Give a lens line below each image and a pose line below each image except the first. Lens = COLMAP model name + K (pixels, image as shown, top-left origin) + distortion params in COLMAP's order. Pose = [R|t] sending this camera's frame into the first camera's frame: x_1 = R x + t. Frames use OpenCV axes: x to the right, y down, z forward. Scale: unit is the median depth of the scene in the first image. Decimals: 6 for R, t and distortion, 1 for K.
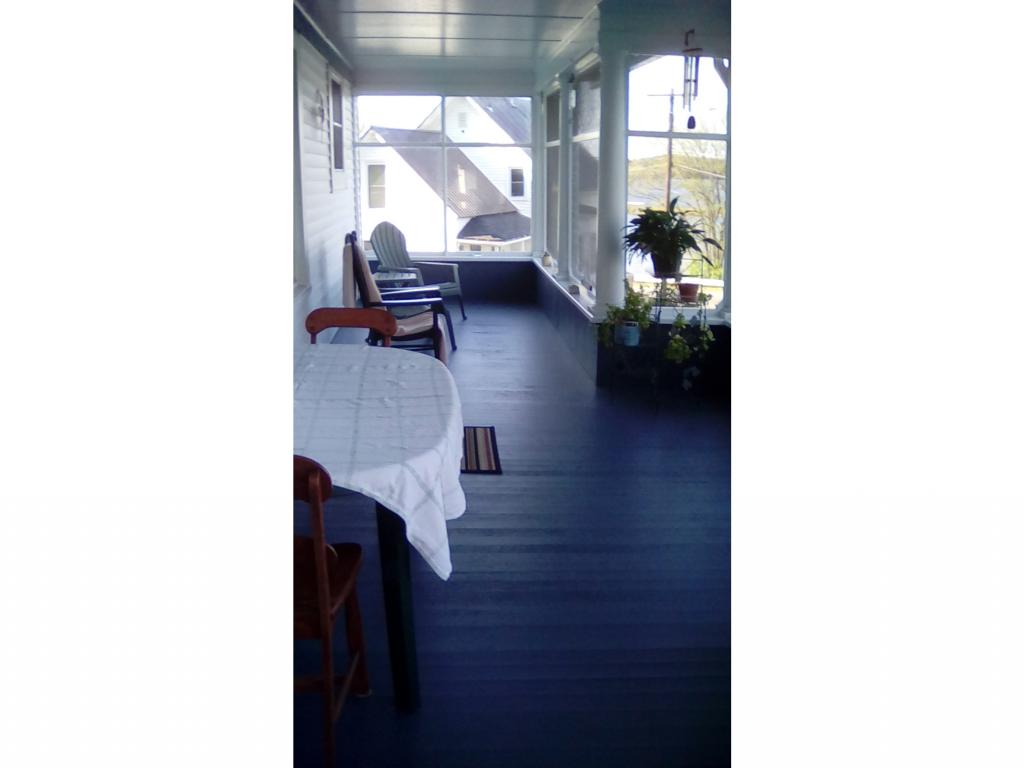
lens RADIAL K [[961.5, 0, 512.0], [0, 961.5, 384.0], [0, 0, 1]] dist [-0.010806, -0.003556]
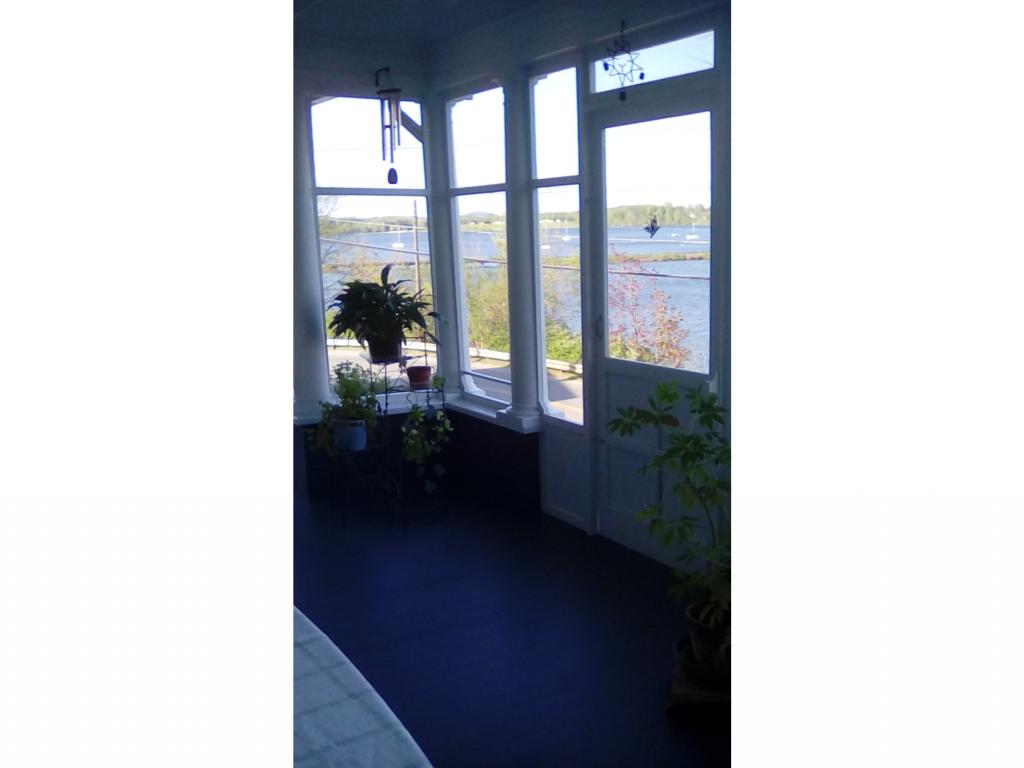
lens RADIAL K [[961.5, 0, 512.0], [0, 961.5, 384.0], [0, 0, 1]] dist [-0.010806, -0.003556]
pose [[0.874598, -0.110882, 0.472000, -0.138989], [0.139074, 0.989963, -0.025135, -0.057047], [-0.464476, 0.087626, 0.881240, 0.226976]]
